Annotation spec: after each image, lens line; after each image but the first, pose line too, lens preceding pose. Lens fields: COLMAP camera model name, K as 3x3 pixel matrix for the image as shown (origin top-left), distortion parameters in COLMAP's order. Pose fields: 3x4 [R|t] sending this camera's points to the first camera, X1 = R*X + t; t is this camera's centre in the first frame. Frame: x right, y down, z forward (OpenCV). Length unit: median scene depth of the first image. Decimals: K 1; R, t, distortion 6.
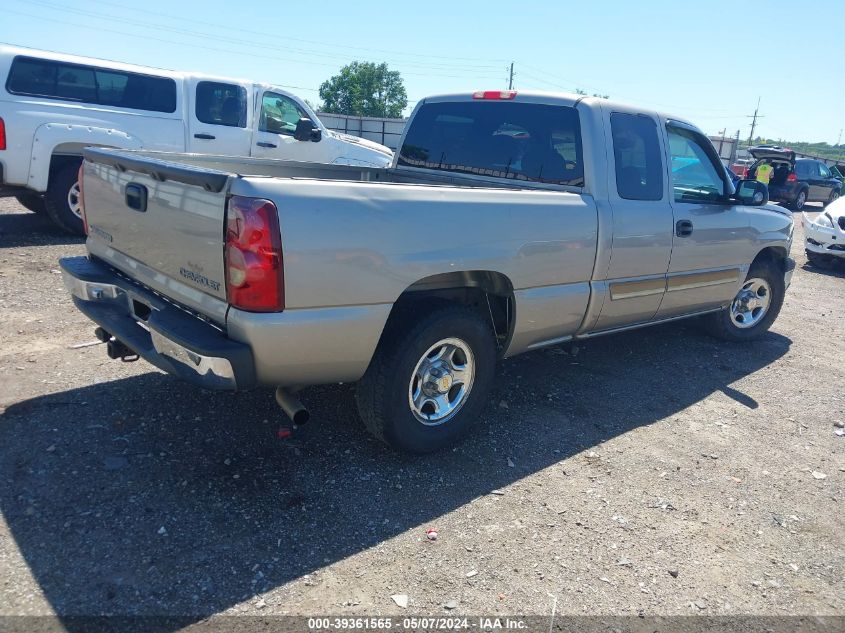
lens RADIAL K [[669.7, 0, 422.5], [0, 669.7, 316.5], [0, 0, 1]] dist [-0.000783, 0.002026]
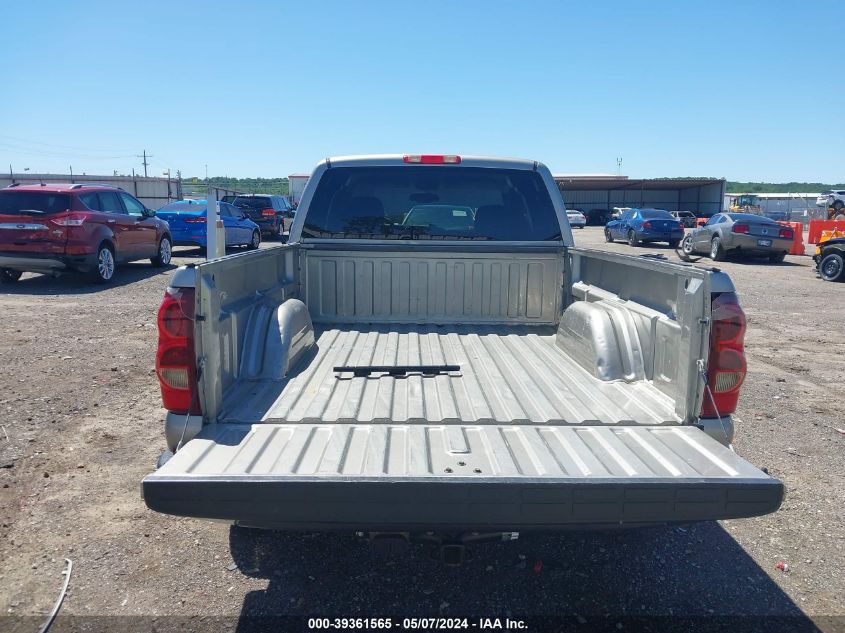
lens RADIAL K [[669.7, 0, 422.5], [0, 669.7, 316.5], [0, 0, 1]] dist [-0.000783, 0.002026]
pose [[0.666703, -0.183286, 0.722436, -0.646392], [0.222667, 0.974006, 0.041622, -0.148221], [-0.711285, 0.133113, 0.690184, 0.357752]]
